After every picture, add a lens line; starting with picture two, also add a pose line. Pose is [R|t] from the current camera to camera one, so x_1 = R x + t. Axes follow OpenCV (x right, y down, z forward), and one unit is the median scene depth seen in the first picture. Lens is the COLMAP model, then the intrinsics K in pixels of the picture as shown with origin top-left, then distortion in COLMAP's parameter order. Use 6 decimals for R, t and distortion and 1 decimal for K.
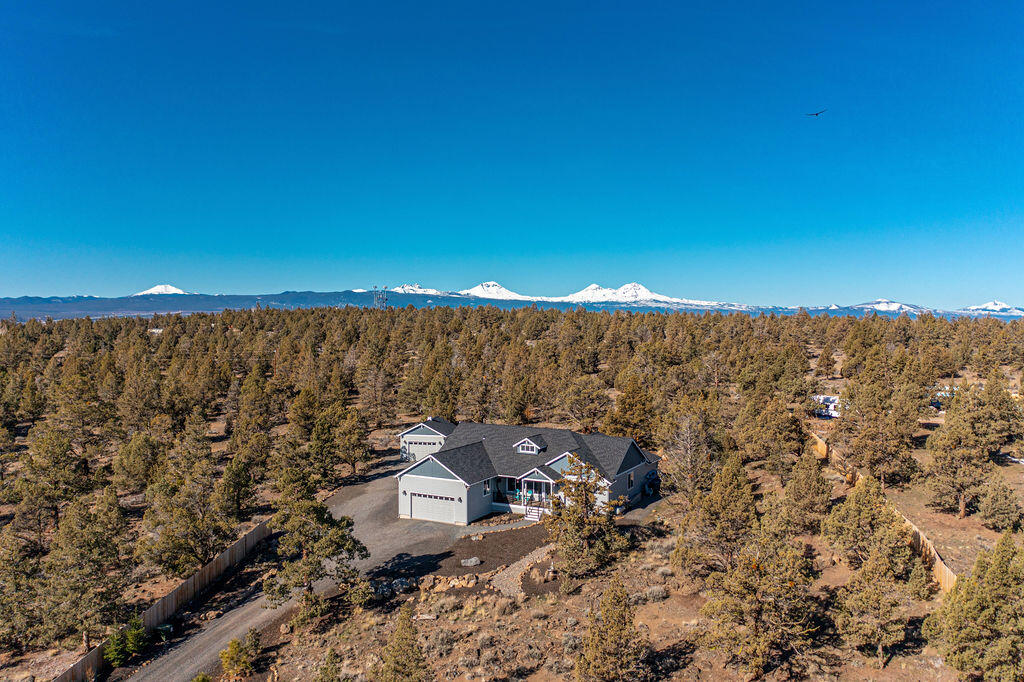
lens RADIAL K [[815.2, 0, 514.5], [0, 815.2, 340.2], [0, 0, 1]] dist [-0.013633, 0.012169]
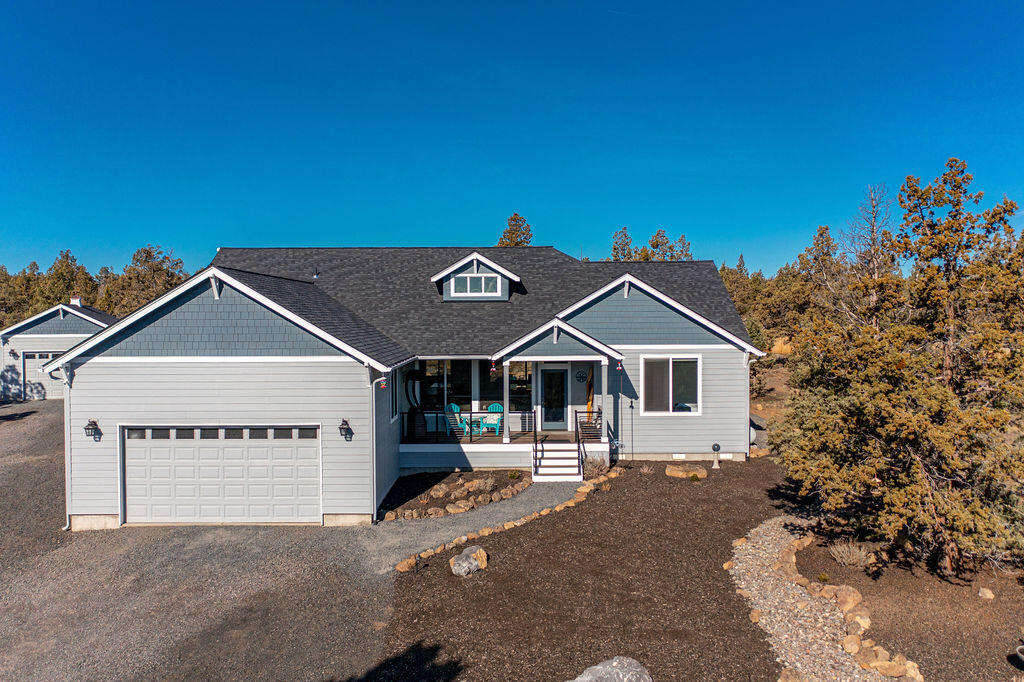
lens RADIAL K [[814.0, 0, 505.7], [0, 814.0, 338.4], [0, 0, 1]] dist [-0.013521, 0.005800]
pose [[0.887630, -0.017961, 0.460207, -0.132571], [0.018272, 0.999826, 0.003780, 0.155537], [-0.460195, 0.005054, 0.887803, 0.692877]]
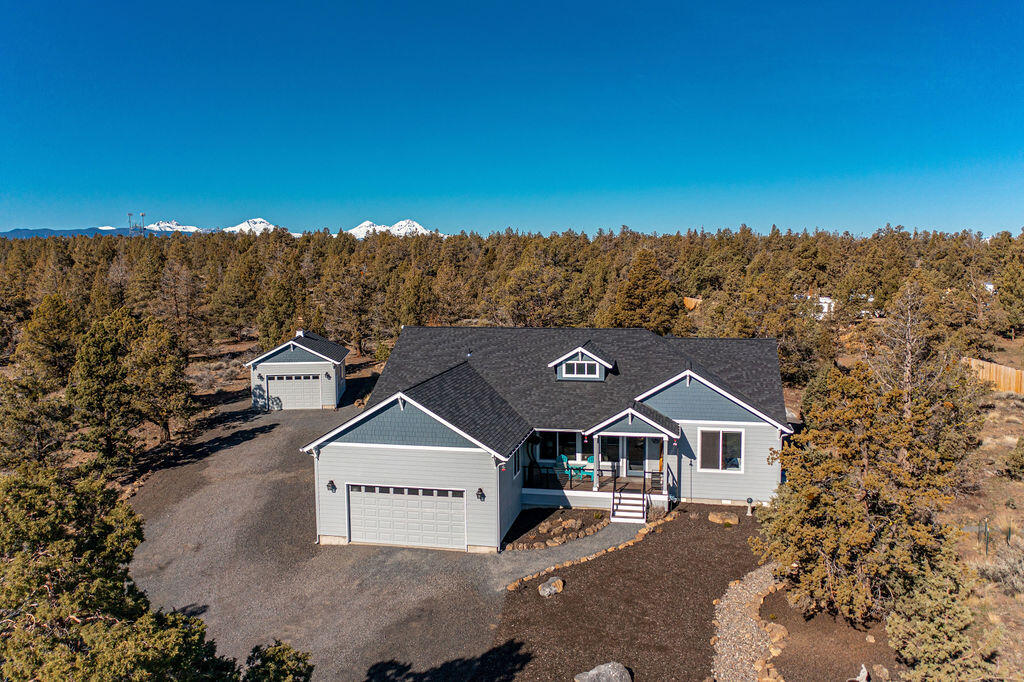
lens RADIAL K [[811.8, 0, 512.0], [0, 811.8, 341.0], [0, 0, 1]] dist [-0.014646, 0.010880]
pose [[0.962931, -0.038726, 0.266952, -0.149451], [0.018031, 0.996668, 0.079543, 0.078646], [-0.269143, -0.071781, 0.960422, 0.560226]]
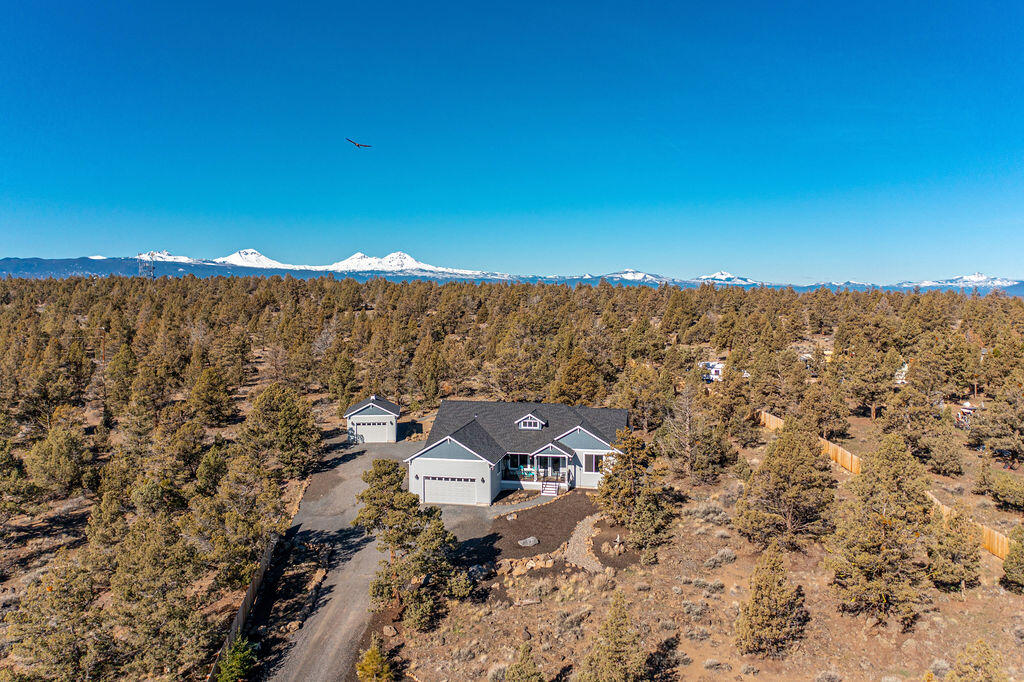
lens RADIAL K [[815.2, 0, 514.5], [0, 815.2, 340.2], [0, 0, 1]] dist [-0.013633, 0.012169]
pose [[0.959062, -0.020361, 0.282462, -0.282864], [0.009653, 0.999183, 0.039251, -0.008942], [-0.283030, -0.034918, 0.958475, 0.055835]]
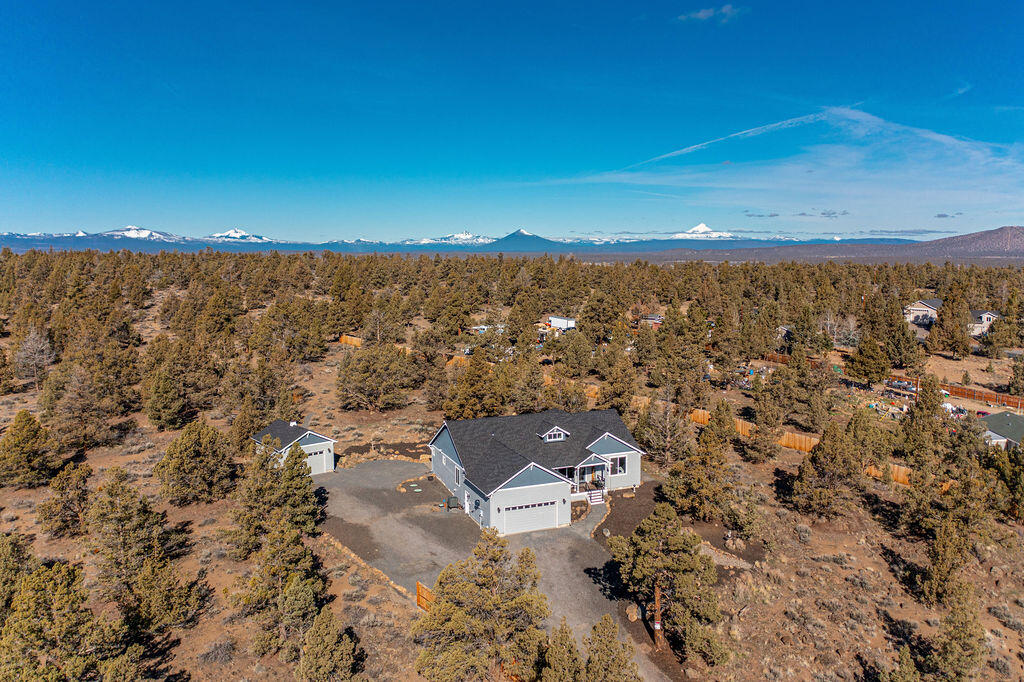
lens RADIAL K [[815.2, 0, 514.5], [0, 815.2, 340.2], [0, 0, 1]] dist [-0.013633, 0.012169]
pose [[0.647270, -0.094025, 0.756439, -0.759242], [0.026075, 0.994514, 0.101306, -0.085467], [-0.761814, -0.045848, 0.646171, 0.405195]]
